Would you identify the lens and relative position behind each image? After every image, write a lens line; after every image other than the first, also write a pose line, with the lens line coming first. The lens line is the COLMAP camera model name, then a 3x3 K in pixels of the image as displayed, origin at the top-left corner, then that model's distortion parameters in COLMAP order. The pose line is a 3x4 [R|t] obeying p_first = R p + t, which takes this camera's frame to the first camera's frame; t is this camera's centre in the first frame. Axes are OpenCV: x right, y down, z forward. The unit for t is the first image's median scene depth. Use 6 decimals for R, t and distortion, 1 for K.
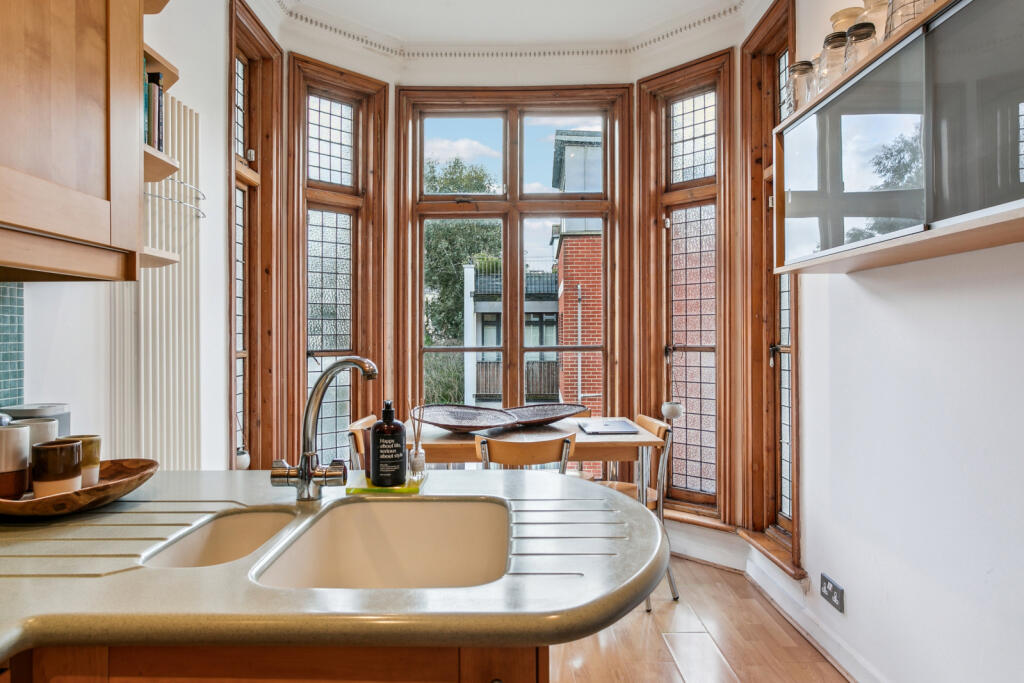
lens RADIAL K [[626.4, 0, 511.4], [0, 626.4, 331.1], [0, 0, 1]] dist [-0.002918, 0.003137]
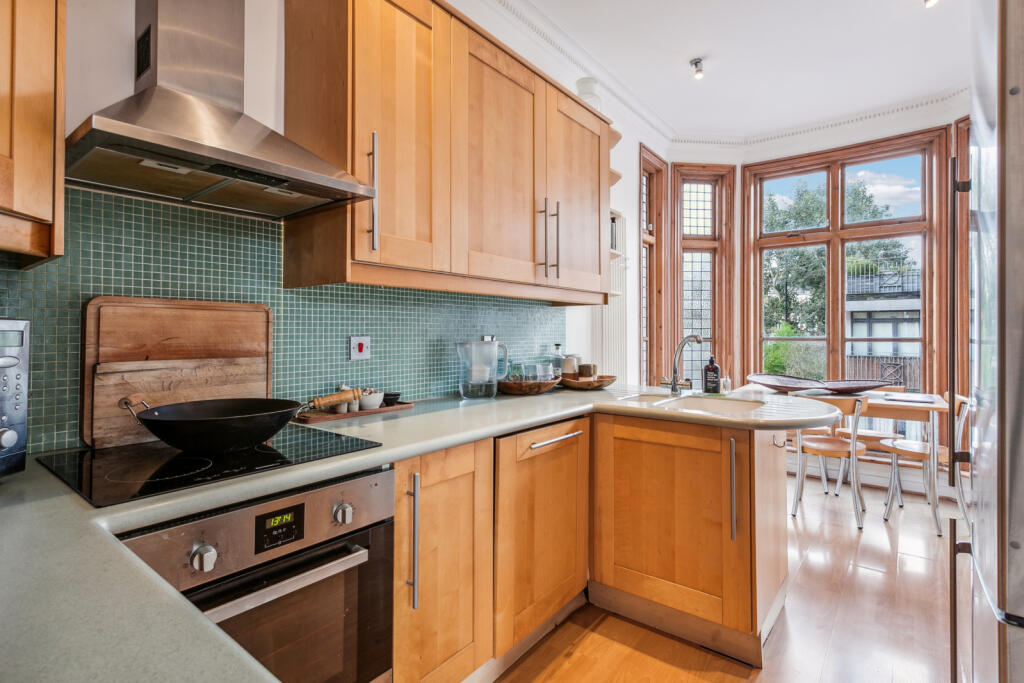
lens RADIAL K [[499.6, 0, 506.5], [0, 499.6, 320.5], [0, 0, 1]] dist [0.009880, -0.000347]
pose [[0.783860, -0.007936, -0.620887, 0.127034], [-0.001720, 0.999887, -0.014952, 0.005785], [0.620935, 0.012788, 0.783758, -0.321238]]
